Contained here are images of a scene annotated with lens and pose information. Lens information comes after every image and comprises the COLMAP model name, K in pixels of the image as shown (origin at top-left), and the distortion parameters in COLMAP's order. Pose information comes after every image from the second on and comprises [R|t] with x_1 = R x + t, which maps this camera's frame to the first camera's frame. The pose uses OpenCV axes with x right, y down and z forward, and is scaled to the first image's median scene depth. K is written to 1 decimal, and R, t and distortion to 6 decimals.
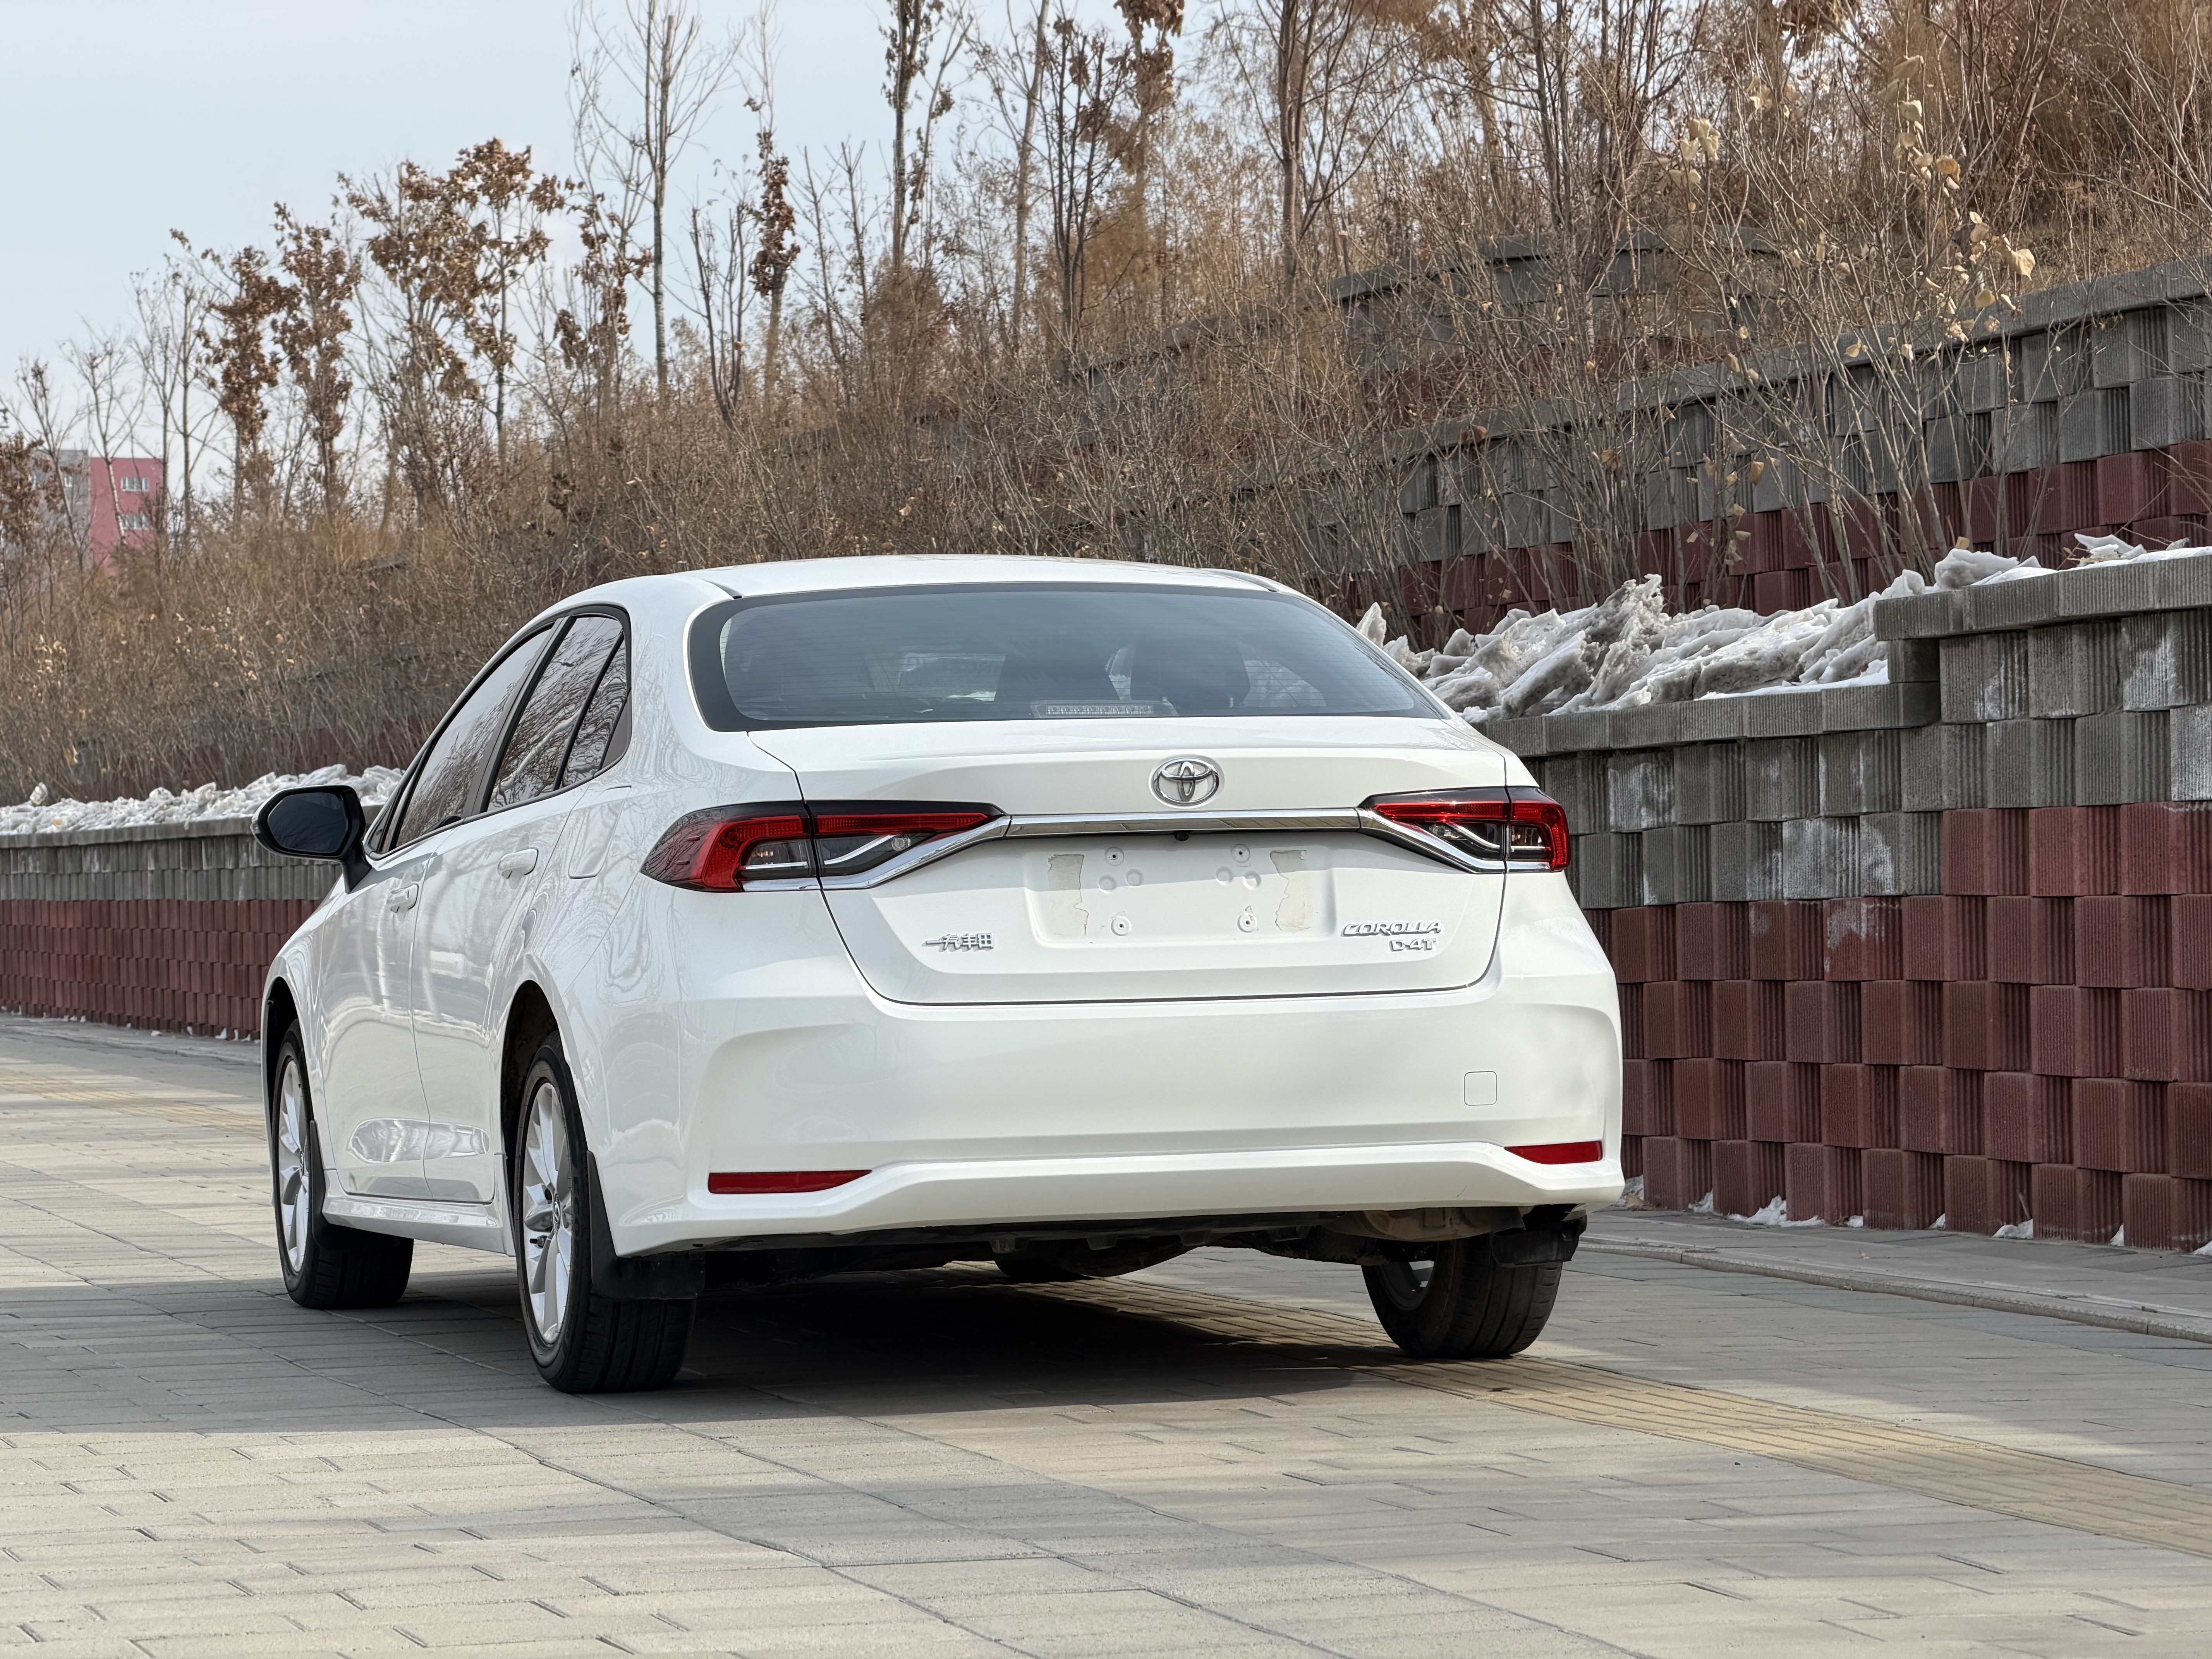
lens RADIAL K [[6635.8, 0, 1091.6], [0, 6635.8, 818.7], [0, 0, 1]] dist [0.288040, 0.000000]
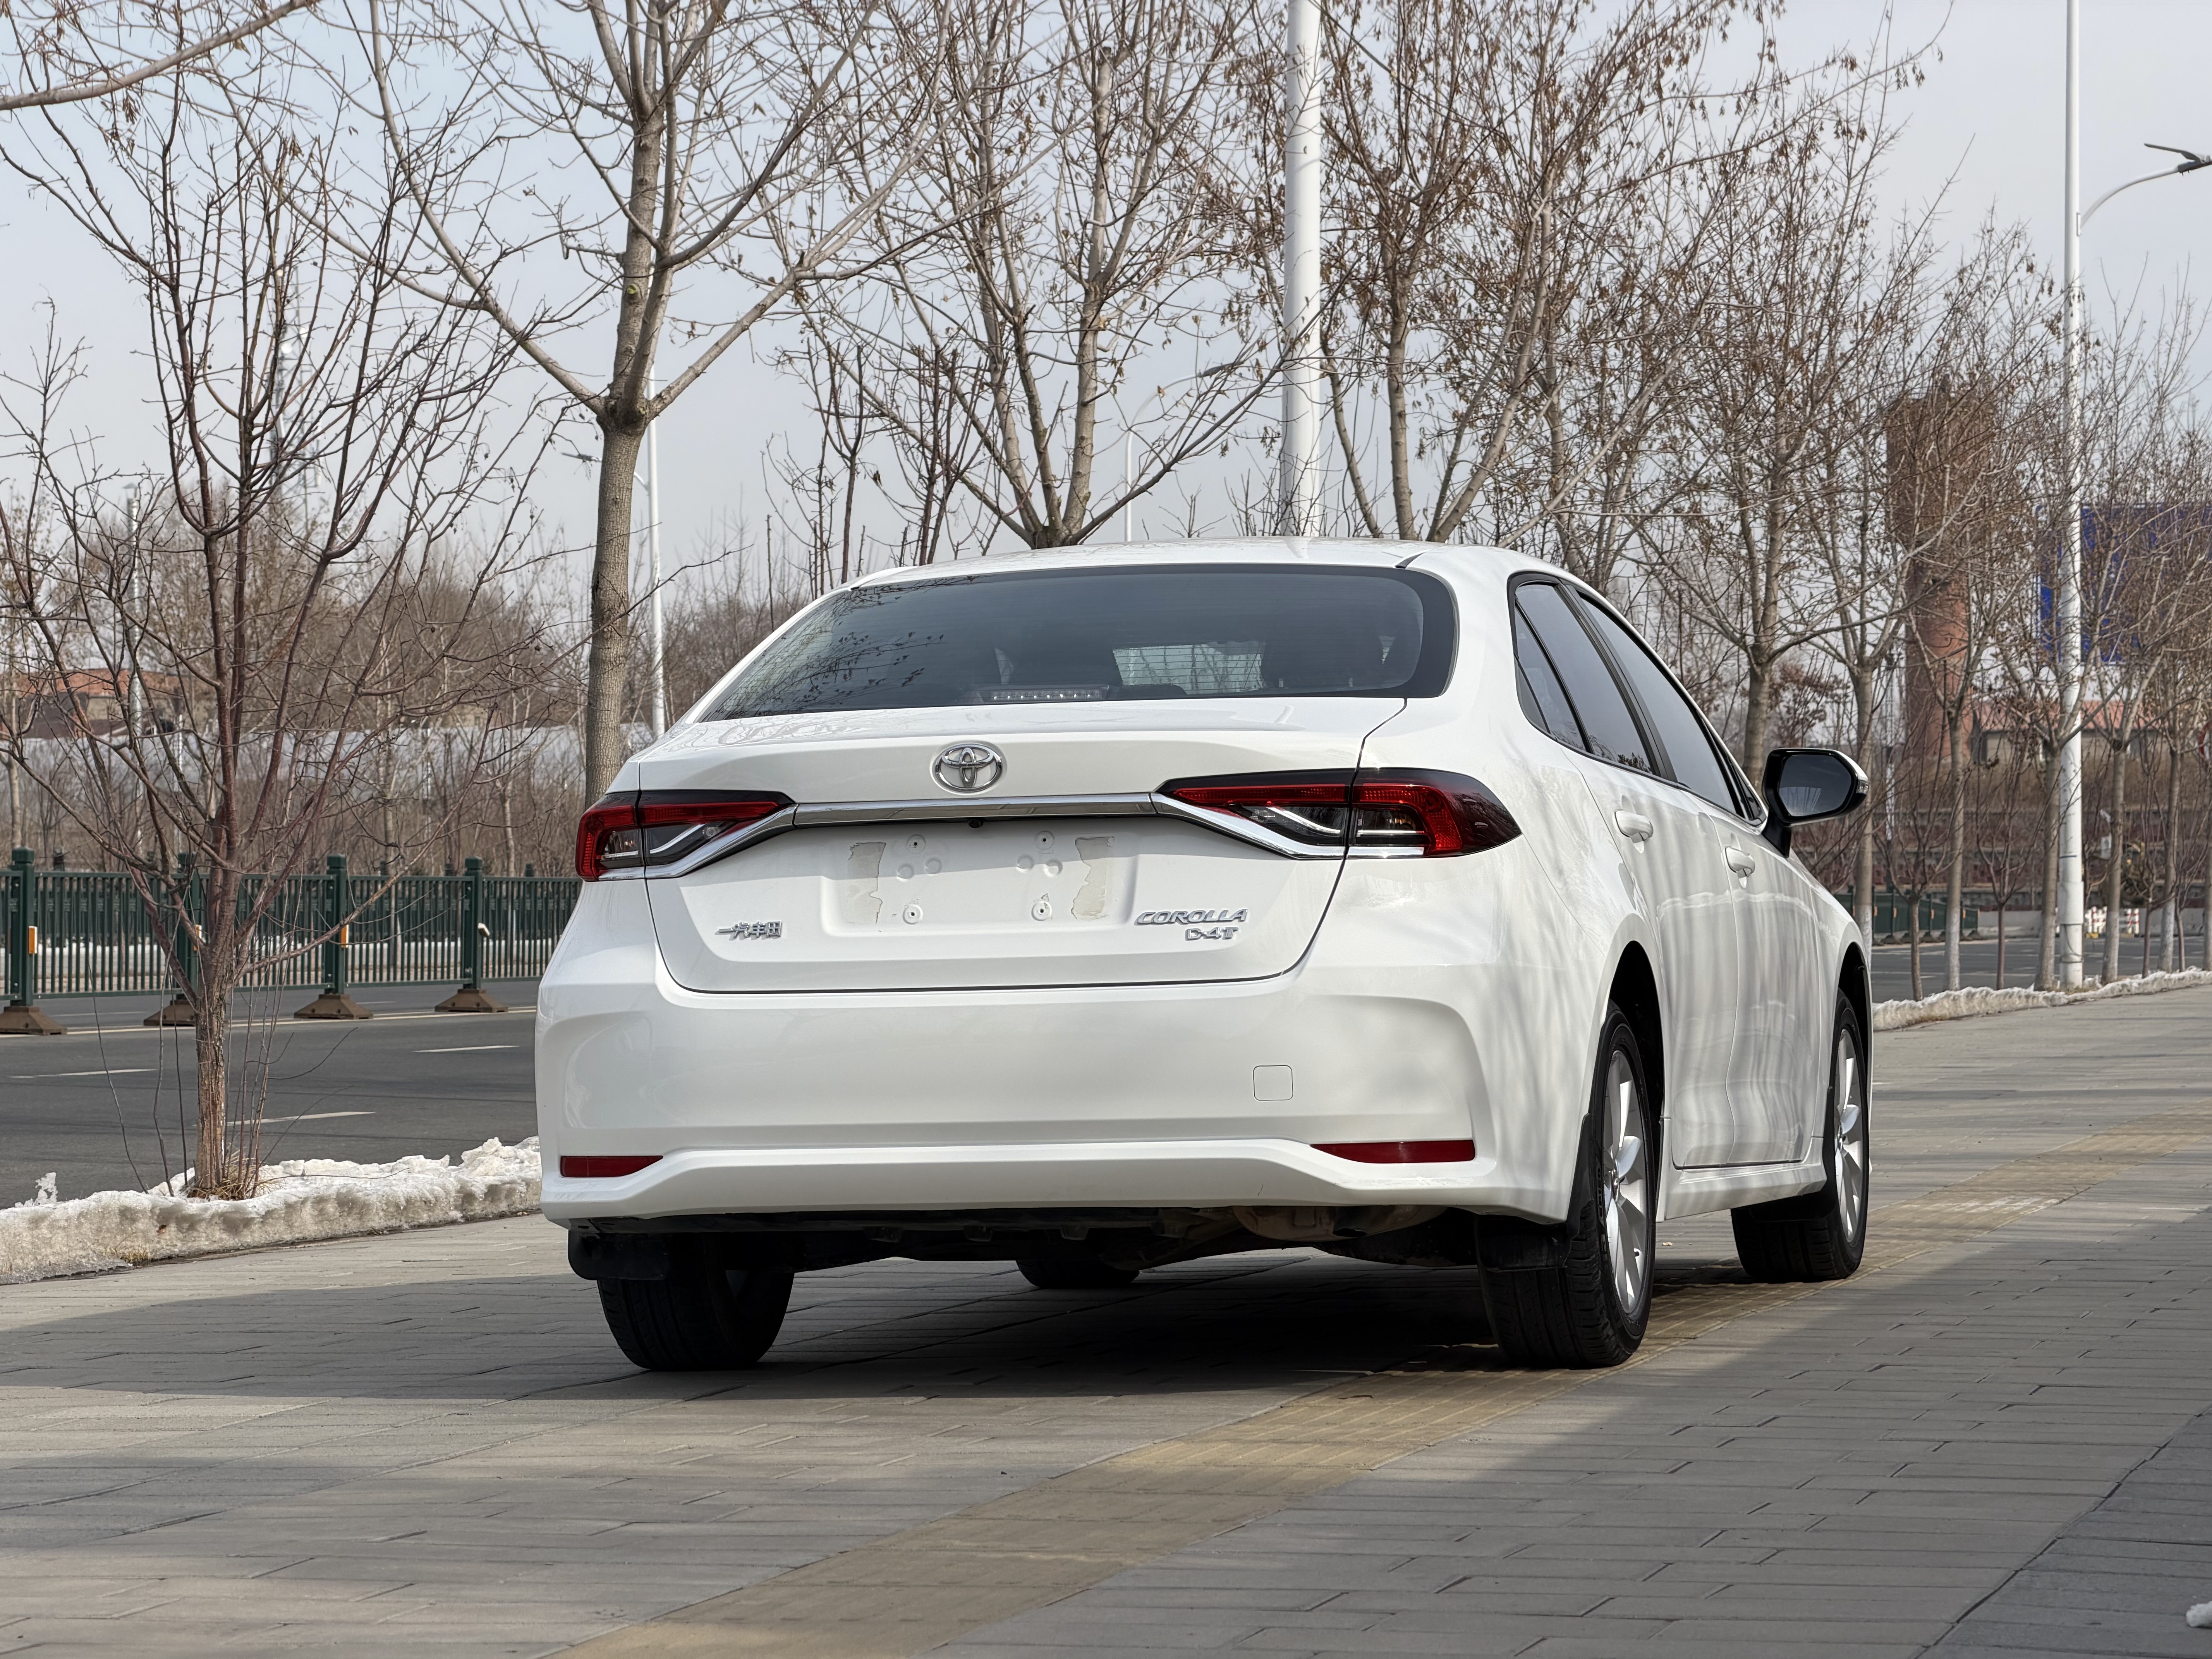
lens RADIAL K [[6635.8, 0, 1100.3], [0, 6635.8, 837.1], [0, 0, 1]] dist [0.288040, 0.000000]
pose [[0.869149, -0.005257, -0.494522, 0.504763], [0.008072, 0.999961, 0.003556, 0.001321], [0.494484, -0.007083, 0.869158, 0.149240]]
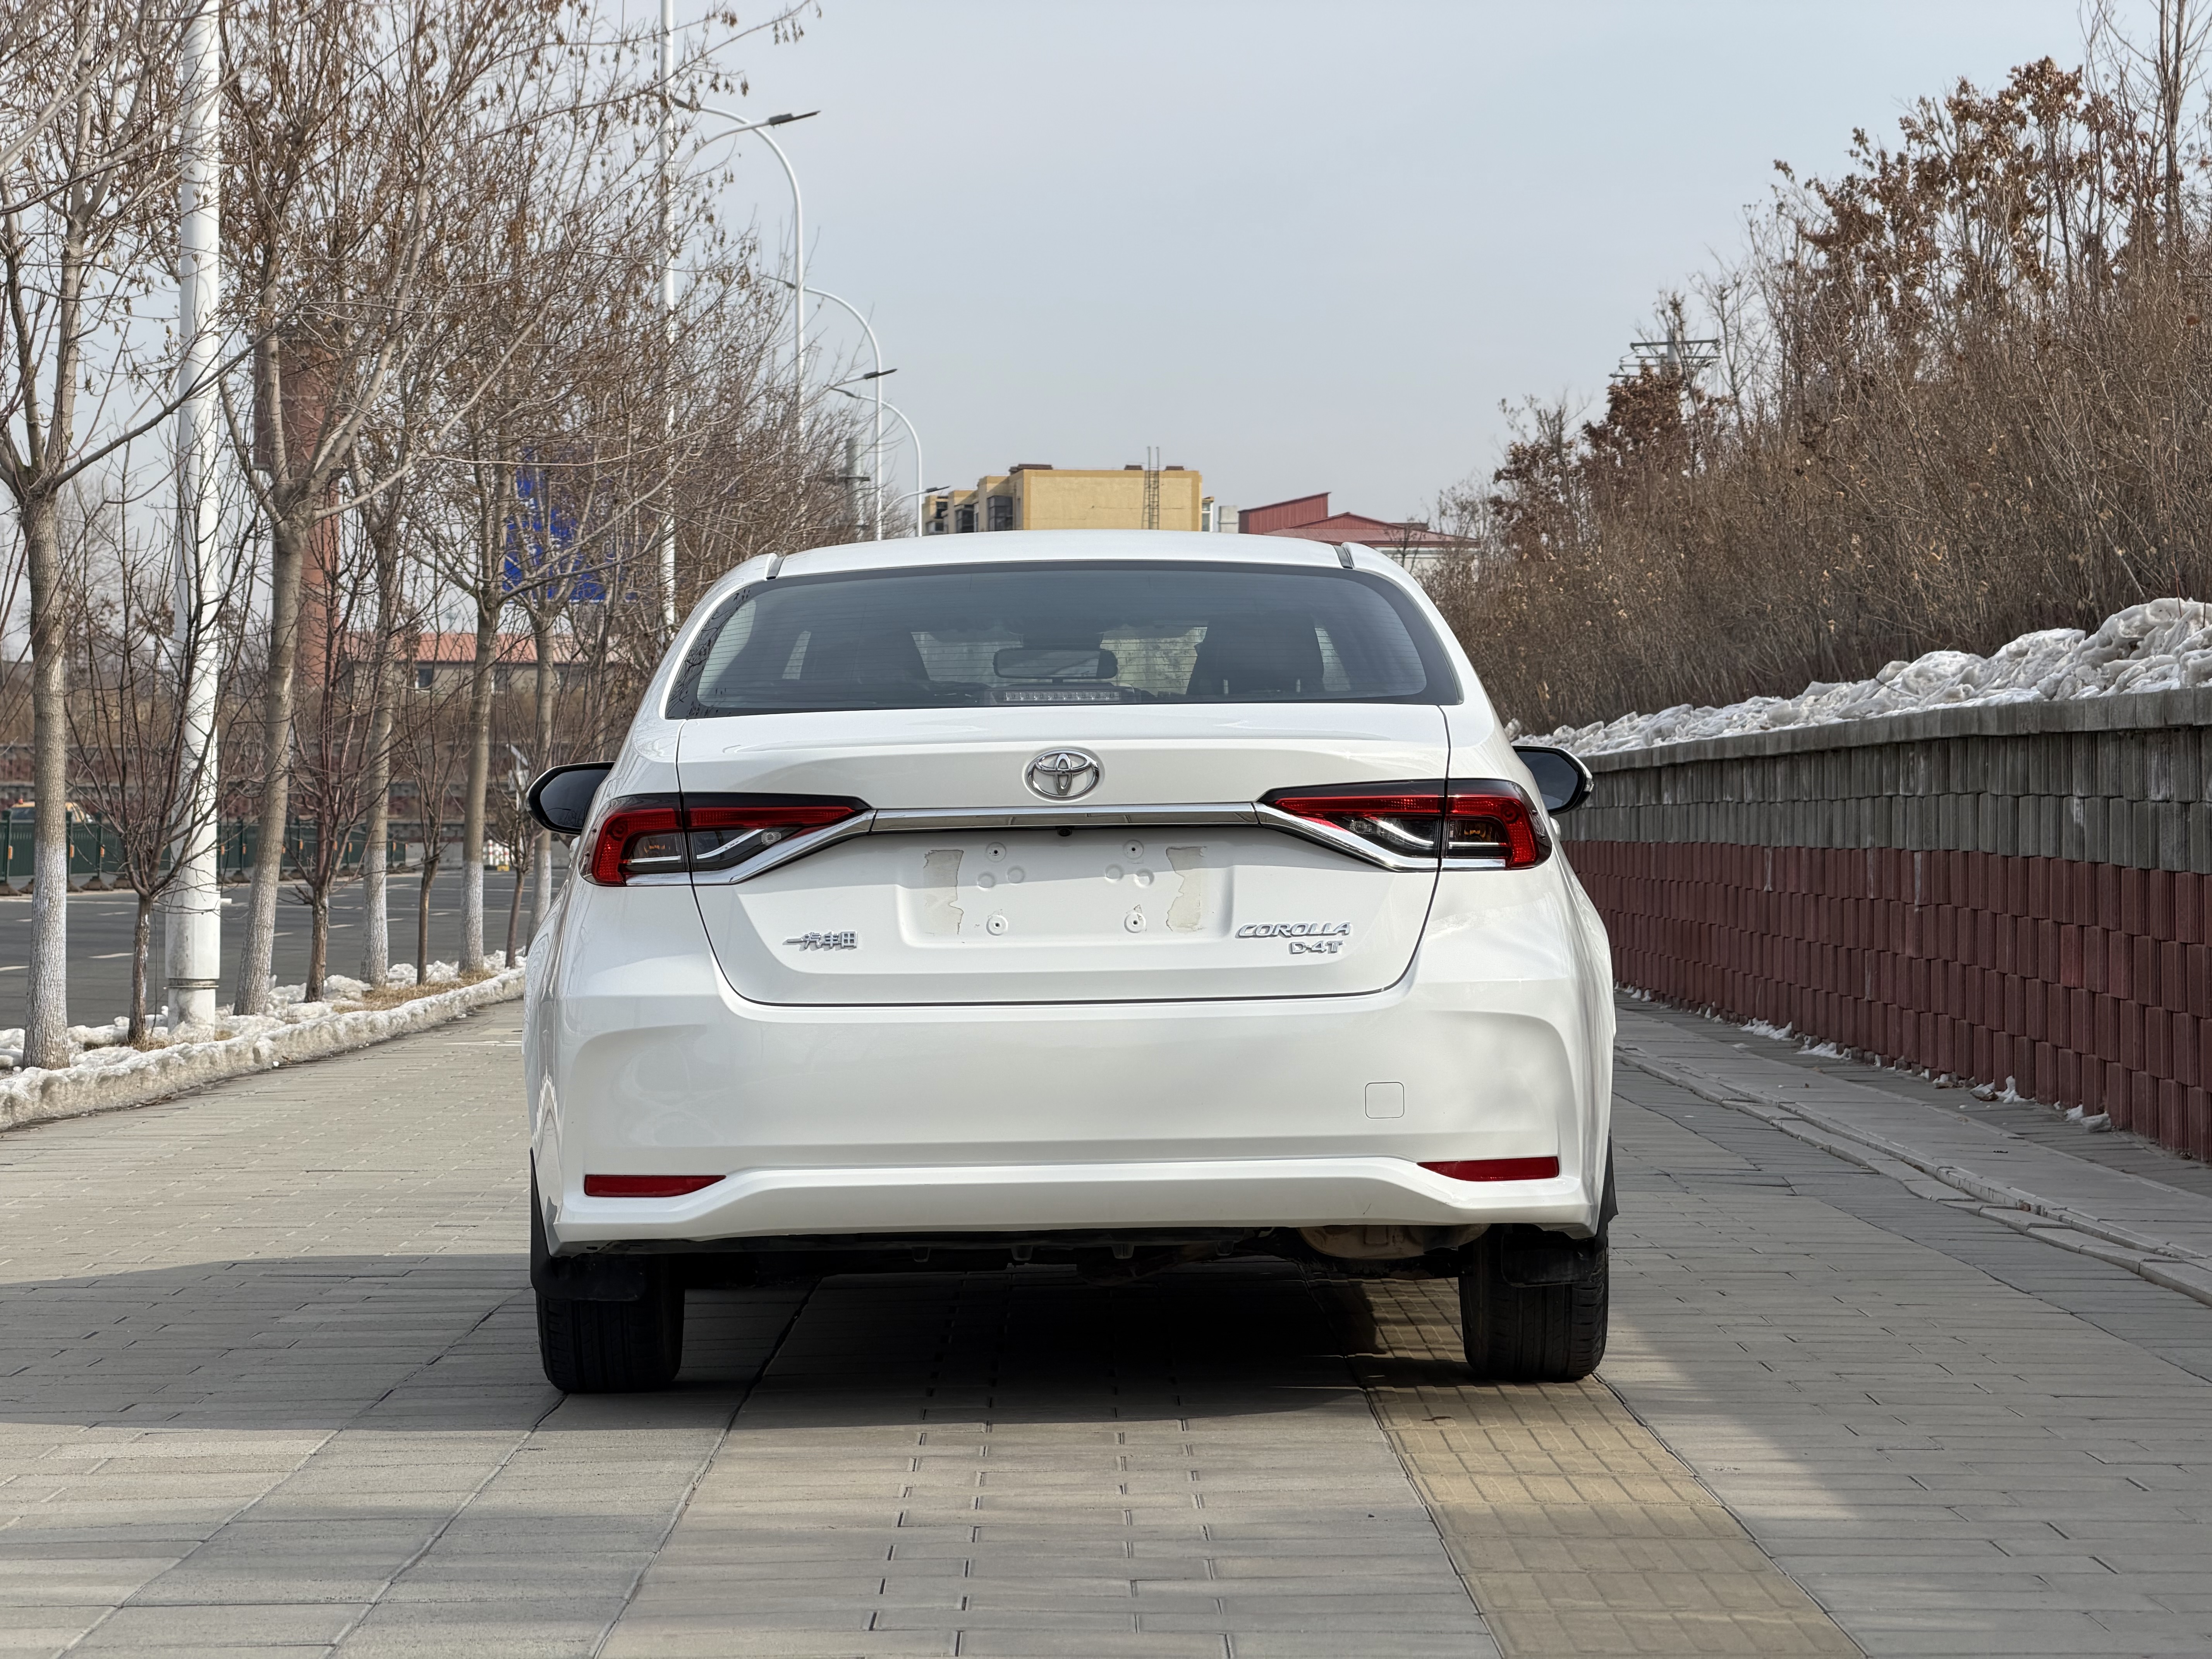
lens RADIAL K [[6635.8, 0, 1087.9], [0, 6635.8, 840.3], [0, 0, 1]] dist [0.288040, 0.000000]
pose [[0.962381, 0.006906, -0.271616, 0.269585], [-0.002868, 0.999879, 0.015261, -0.010419], [0.271689, -0.013908, 0.962285, 0.080618]]
